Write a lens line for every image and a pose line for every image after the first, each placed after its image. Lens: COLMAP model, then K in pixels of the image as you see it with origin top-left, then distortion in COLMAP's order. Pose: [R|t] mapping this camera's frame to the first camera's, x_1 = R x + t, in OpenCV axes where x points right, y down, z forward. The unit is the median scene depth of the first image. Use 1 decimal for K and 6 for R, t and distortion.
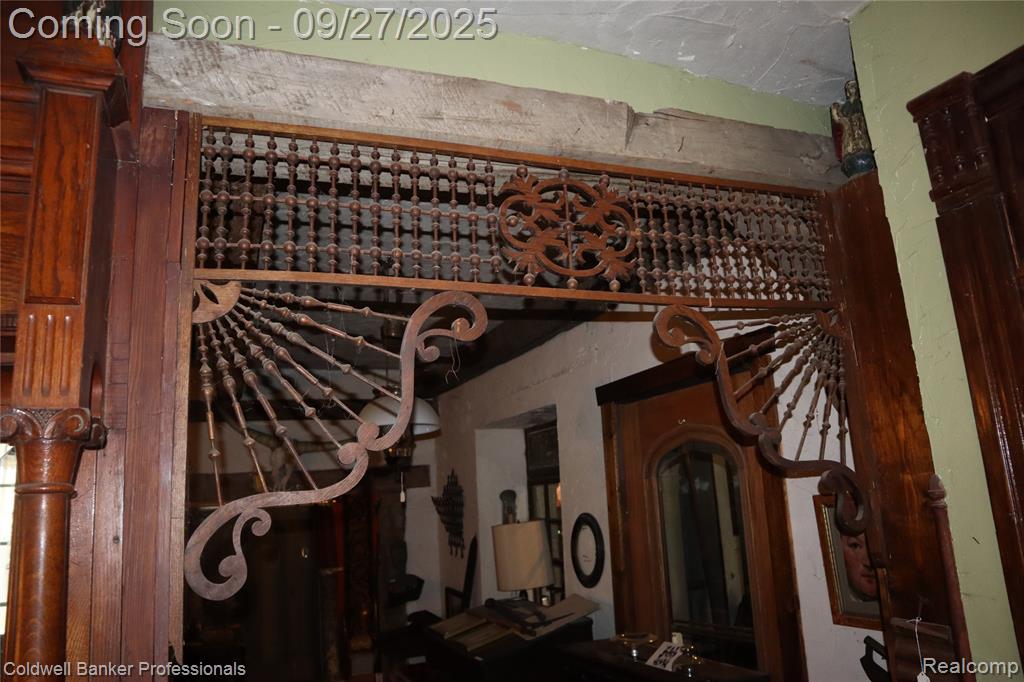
lens RADIAL K [[709.3, 0, 504.0], [0, 709.3, 345.5], [0, 0, 1]] dist [-0.113804, 0.067191]
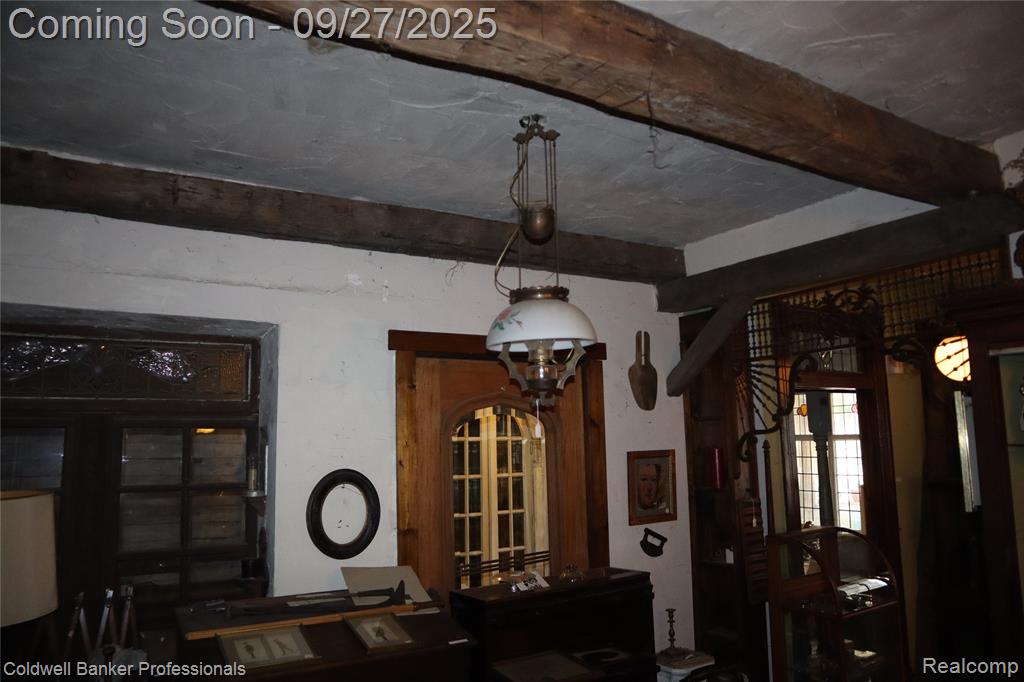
lens RADIAL K [[709.3, 0, 504.0], [0, 709.3, 345.5], [0, 0, 1]] dist [-0.113804, 0.067191]
pose [[-0.155822, 0.195602, 0.968225, -1.877280], [-0.184845, 0.957109, -0.223105, 0.625741], [-0.970336, -0.213736, -0.112982, 2.364425]]
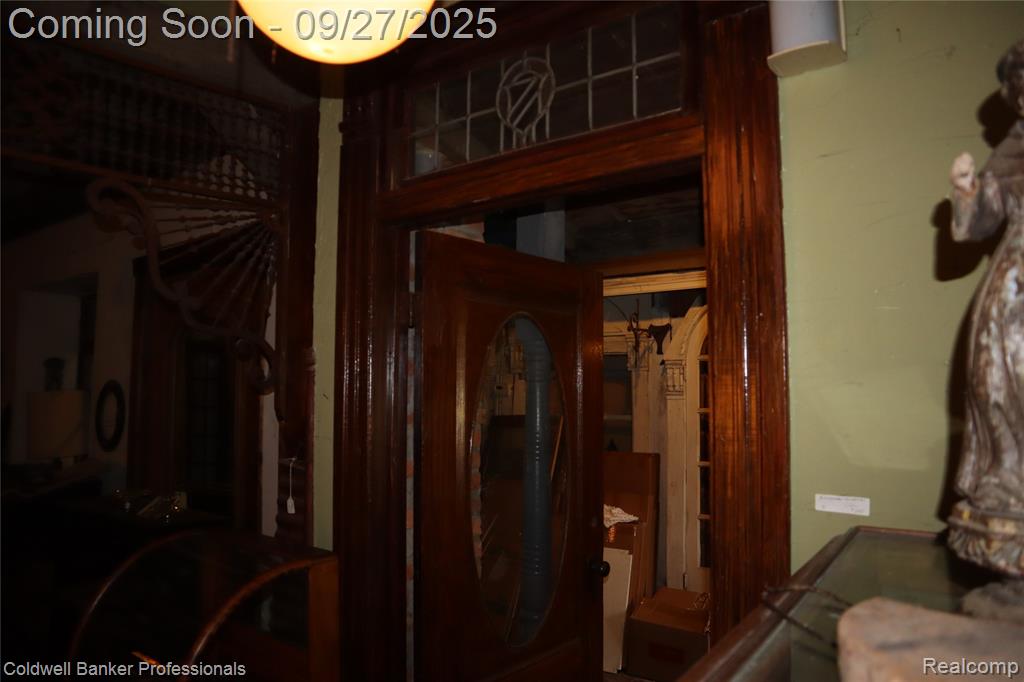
lens RADIAL K [[709.3, 0, 504.0], [0, 709.3, 345.5], [0, 0, 1]] dist [-0.113804, 0.067191]
pose [[0.877066, 0.093613, 0.471160, 0.340213], [-0.156218, 0.983098, 0.095473, 0.004962], [-0.454259, -0.157340, 0.876865, -0.333109]]
